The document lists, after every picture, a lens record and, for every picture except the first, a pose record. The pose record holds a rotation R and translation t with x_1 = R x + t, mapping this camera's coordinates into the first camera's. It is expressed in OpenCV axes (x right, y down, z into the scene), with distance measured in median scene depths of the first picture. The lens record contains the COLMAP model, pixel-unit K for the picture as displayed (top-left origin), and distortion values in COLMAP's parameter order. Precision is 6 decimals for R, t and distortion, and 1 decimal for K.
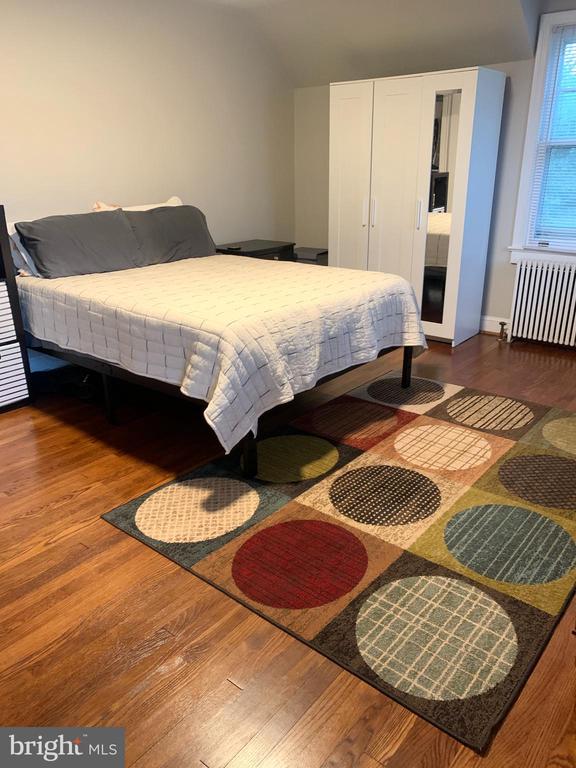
lens RADIAL K [[590.6, 0, 288.0], [0, 590.6, 384.0], [0, 0, 1]] dist [0.085952, -0.160026]
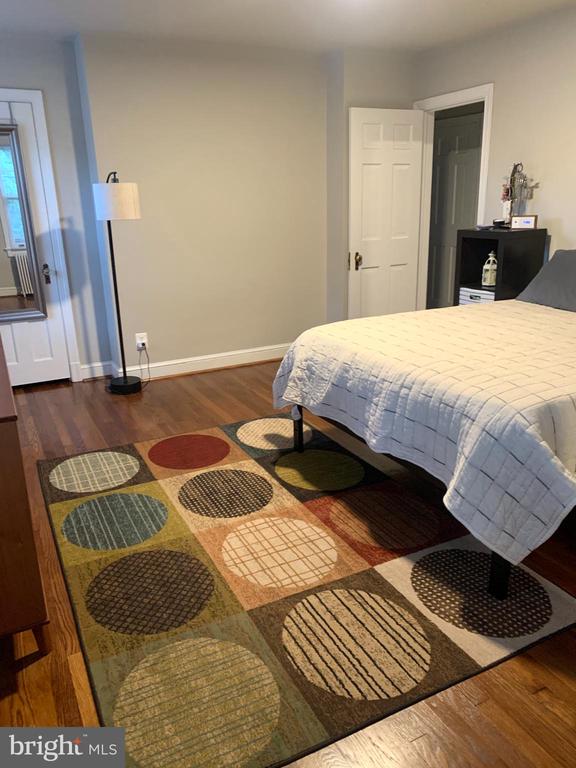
lens RADIAL K [[590.6, 0, 288.0], [0, 590.6, 384.0], [0, 0, 1]] dist [0.085952, -0.160026]
pose [[-0.403658, 0.287846, -0.868450, 1.027567], [-0.286465, 0.861726, 0.418767, -0.501644], [0.868906, 0.417819, -0.265385, 1.288032]]
